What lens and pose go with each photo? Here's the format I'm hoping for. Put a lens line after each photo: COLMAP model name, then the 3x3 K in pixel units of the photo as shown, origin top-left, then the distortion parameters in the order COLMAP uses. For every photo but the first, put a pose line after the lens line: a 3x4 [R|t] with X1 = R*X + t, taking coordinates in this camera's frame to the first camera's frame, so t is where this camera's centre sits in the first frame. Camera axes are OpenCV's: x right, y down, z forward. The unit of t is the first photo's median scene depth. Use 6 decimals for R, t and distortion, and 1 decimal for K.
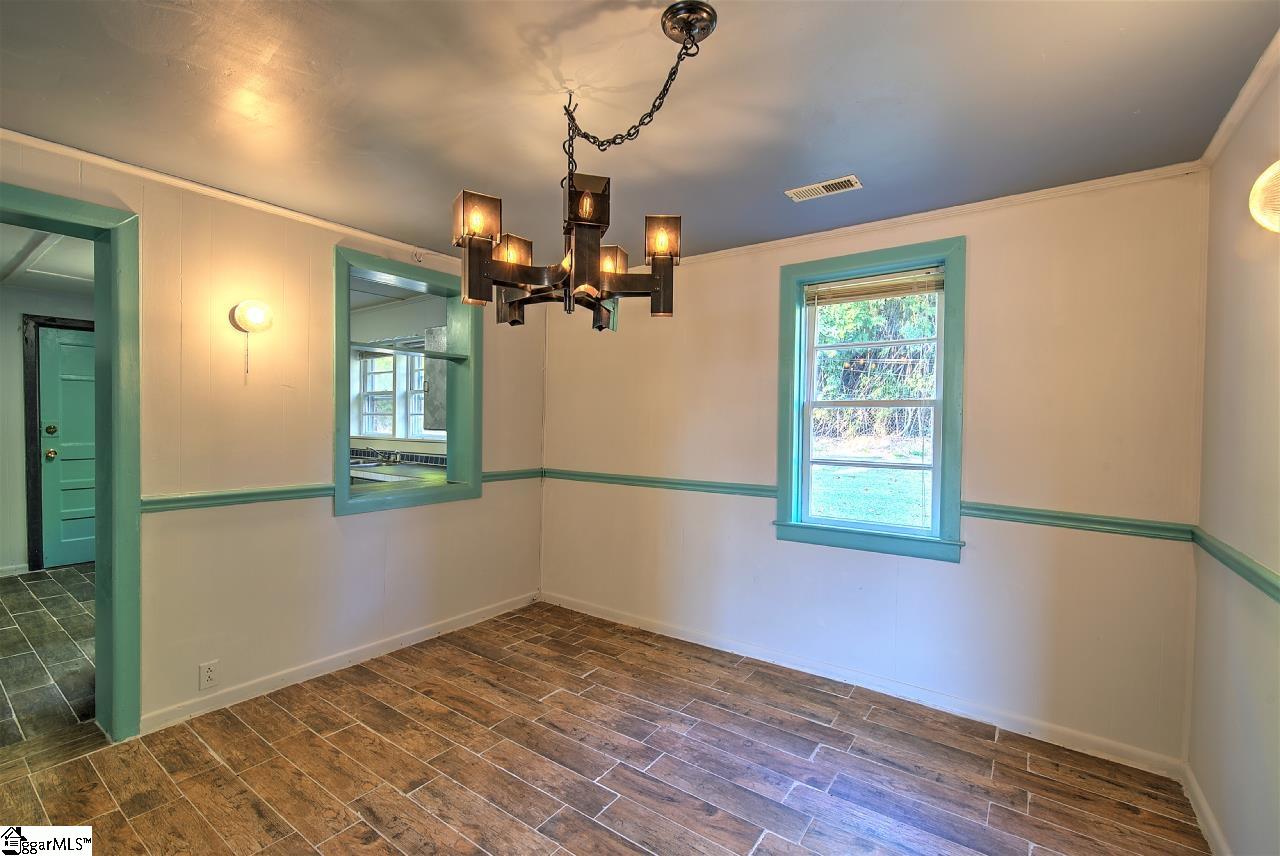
lens RADIAL K [[550.9, 0, 641.9], [0, 550.9, 430.2], [0, 0, 1]] dist [0.001728, -0.000383]
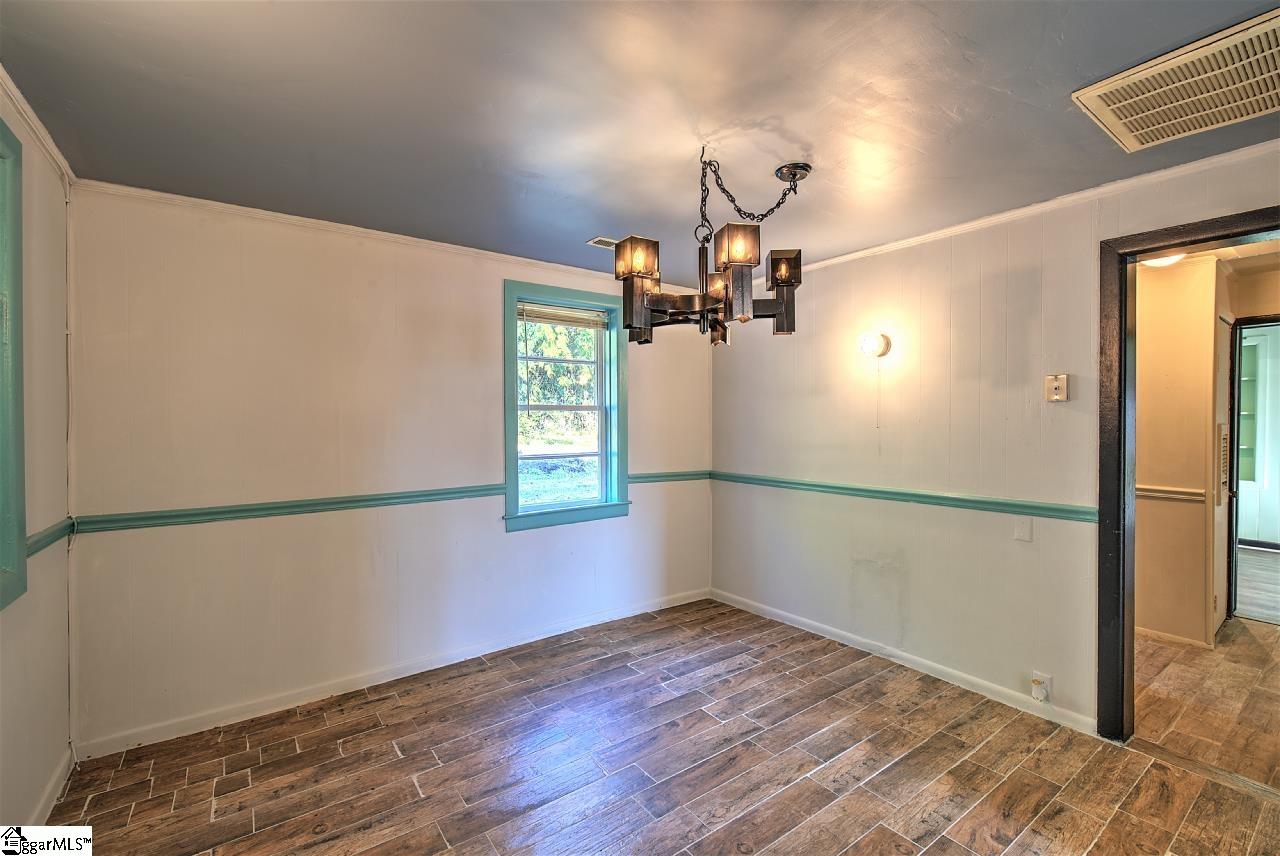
lens RADIAL K [[549.1, 0, 645.1], [0, 549.1, 432.2], [0, 0, 1]] dist [0.001874, -0.000844]
pose [[0.317768, -0.035389, 0.947508, -0.763885], [0.024317, 0.999279, 0.029167, -0.026236], [-0.947857, 0.013772, 0.318399, 0.446332]]
